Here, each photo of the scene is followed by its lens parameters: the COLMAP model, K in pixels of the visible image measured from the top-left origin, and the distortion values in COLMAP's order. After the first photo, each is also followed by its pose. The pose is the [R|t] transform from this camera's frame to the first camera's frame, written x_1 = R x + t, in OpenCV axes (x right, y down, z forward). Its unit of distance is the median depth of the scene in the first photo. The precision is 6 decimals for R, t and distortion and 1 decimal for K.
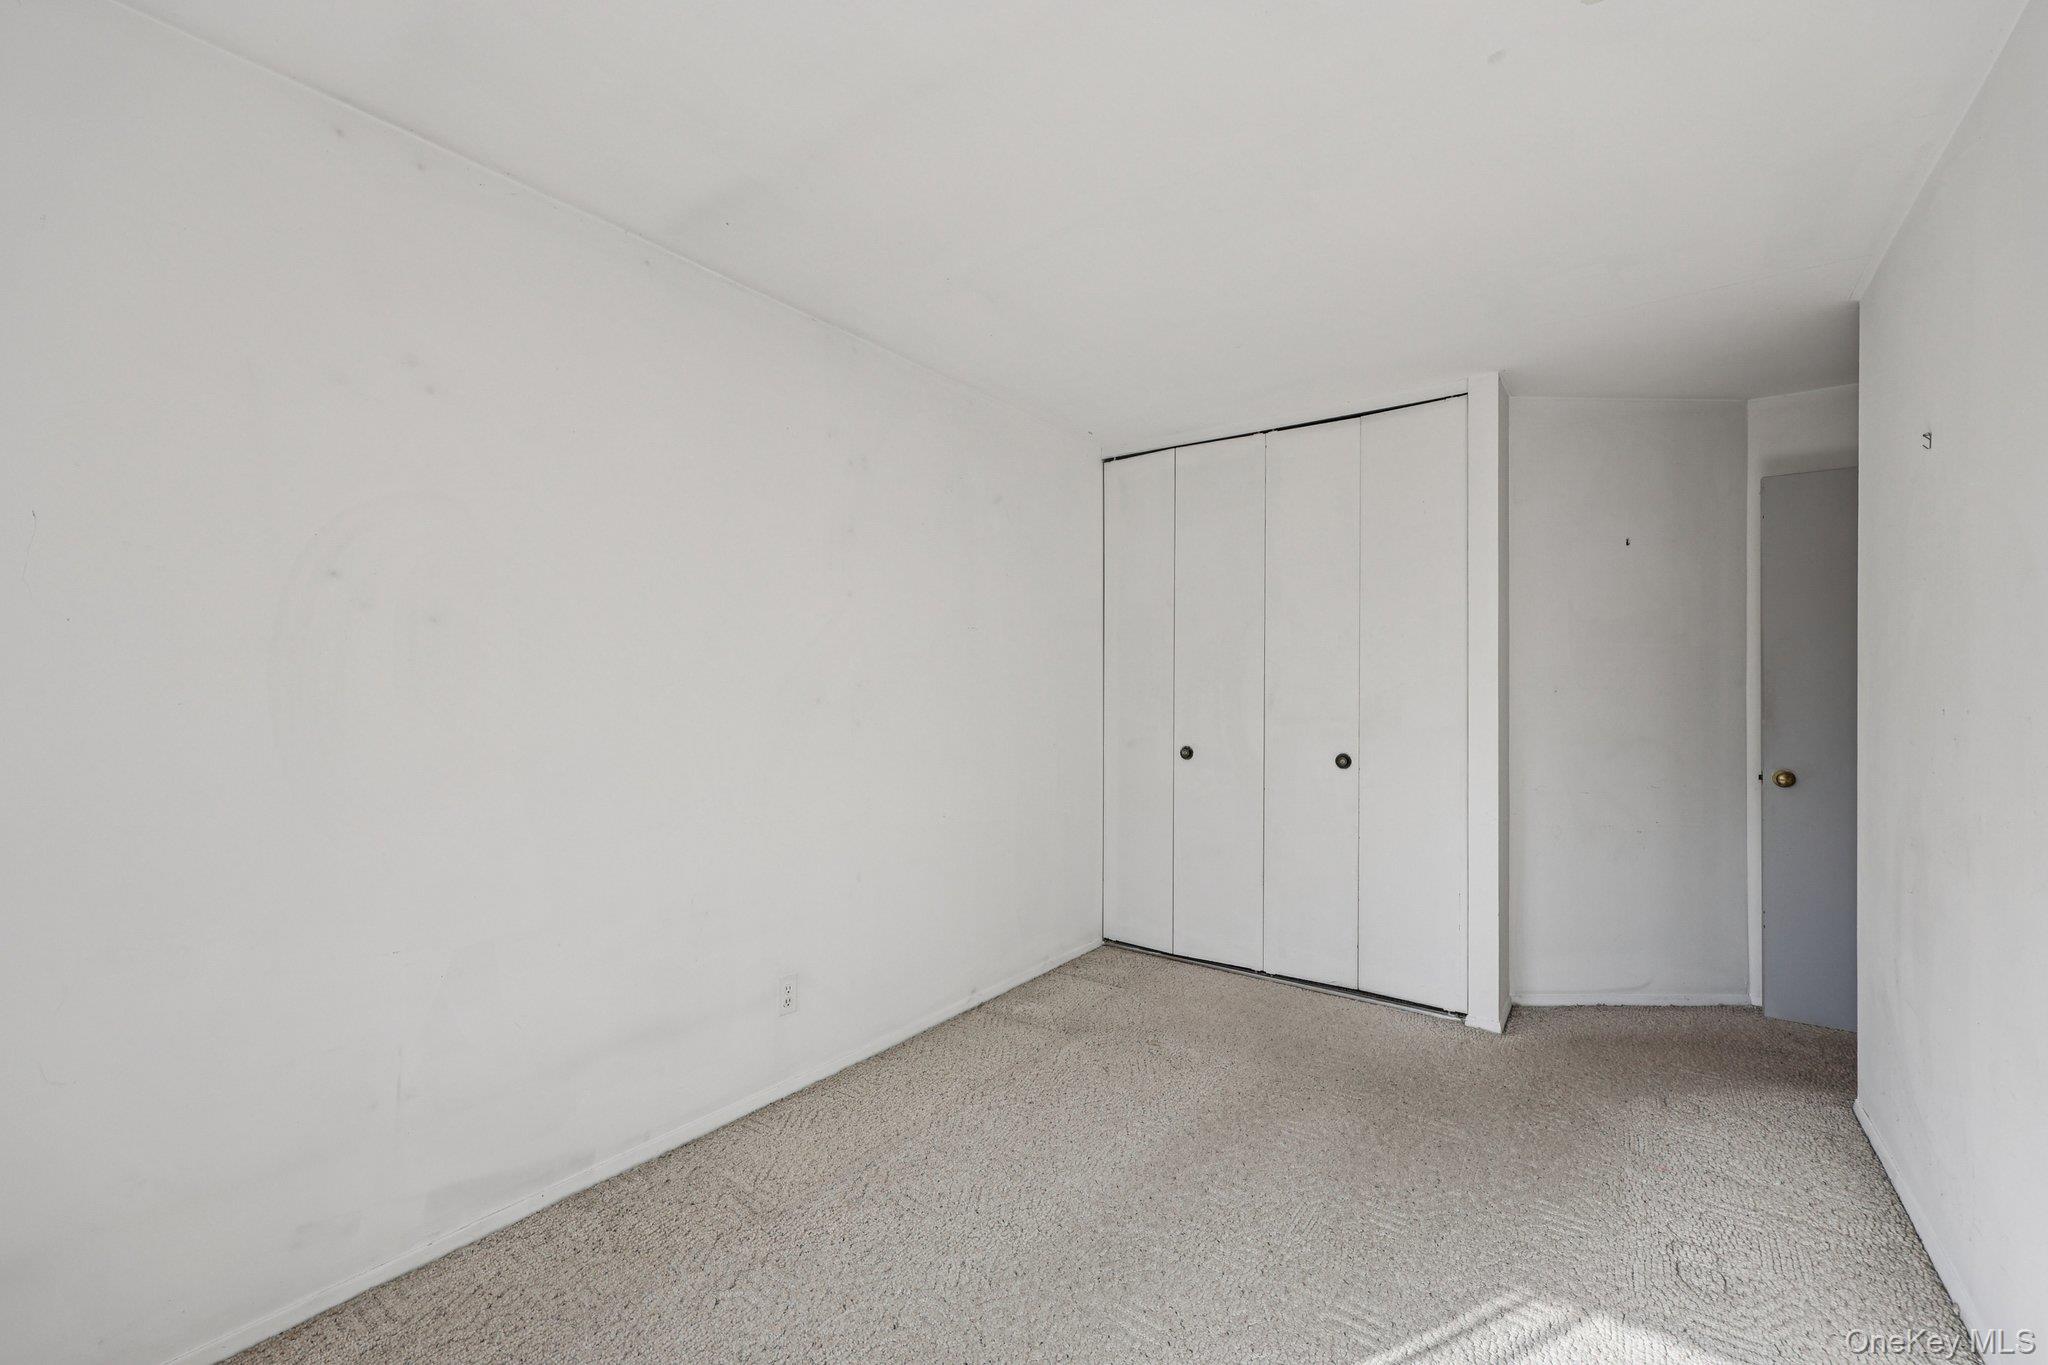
lens RADIAL K [[833.8, 0, 1005.7], [0, 833.8, 687.2], [0, 0, 1]] dist [0.001134, 0.000081]
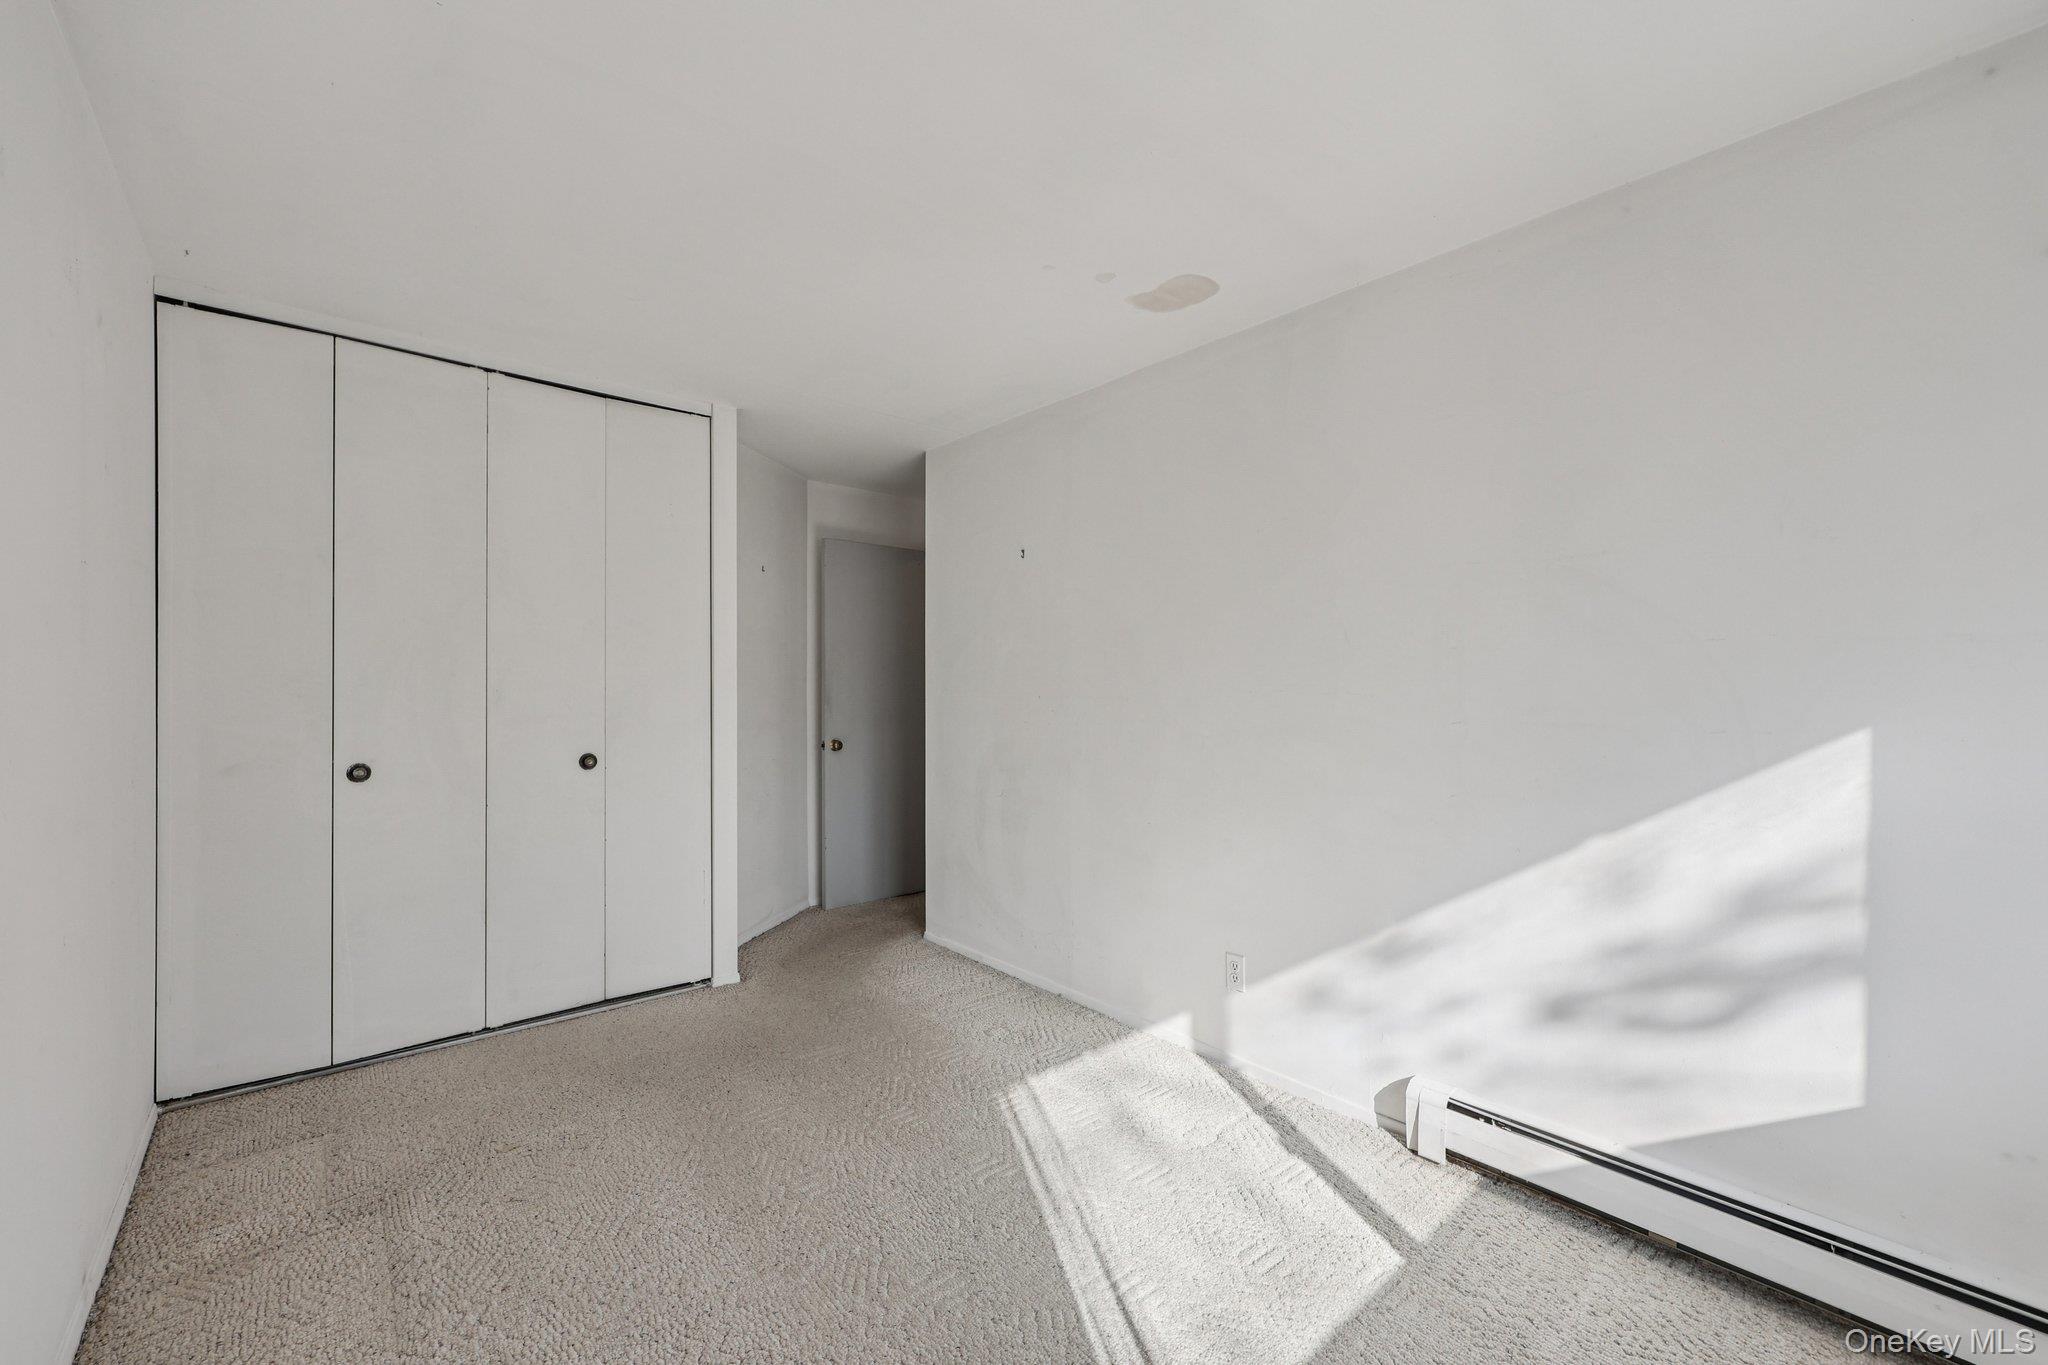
lens RADIAL K [[844.1, 0, 1024.0], [0, 844.1, 682.5], [0, 0, 1]] dist [0.000857, 0.000027]
pose [[0.202828, 0.004853, 0.979202, -0.454653], [-0.004524, 0.999982, -0.004019, 0.002403], [-0.979204, -0.003614, 0.202846, 0.360815]]
